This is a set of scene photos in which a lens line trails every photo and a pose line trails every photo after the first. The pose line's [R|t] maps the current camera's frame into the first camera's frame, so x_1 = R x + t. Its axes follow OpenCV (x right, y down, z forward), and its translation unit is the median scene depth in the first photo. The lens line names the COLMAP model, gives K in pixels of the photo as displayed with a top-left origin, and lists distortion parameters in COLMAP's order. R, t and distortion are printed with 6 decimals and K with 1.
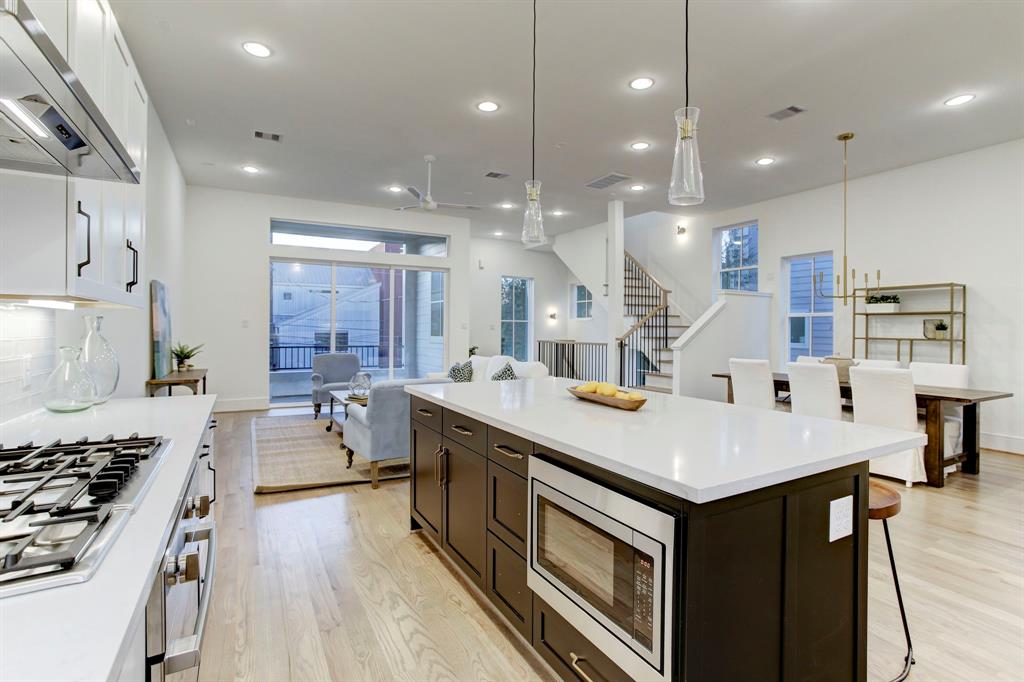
lens RADIAL K [[497.4, 0, 513.5], [0, 497.4, 328.5], [0, 0, 1]] dist [-0.044025, 0.025759]
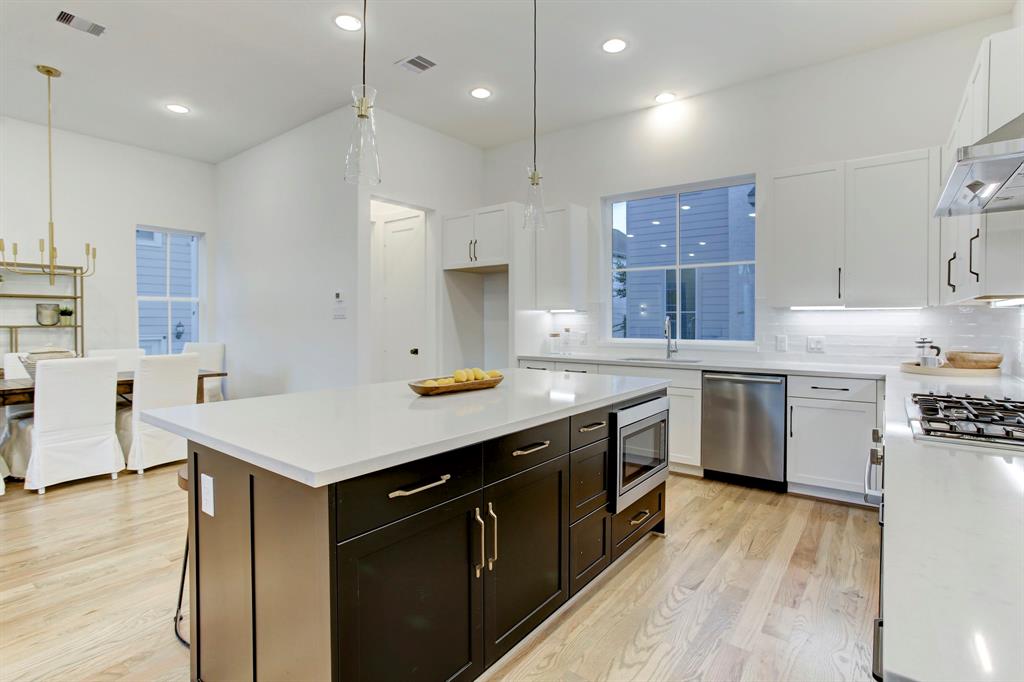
lens RADIAL K [[504.6, 0, 519.1], [0, 504.6, 312.2], [0, 0, 1]] dist [-0.072202, 0.049357]
pose [[-0.409885, 0.005698, 0.912120, -0.330984], [-0.005784, 0.999944, -0.008845, -0.000358], [-0.912119, -0.008901, -0.409829, 0.549508]]
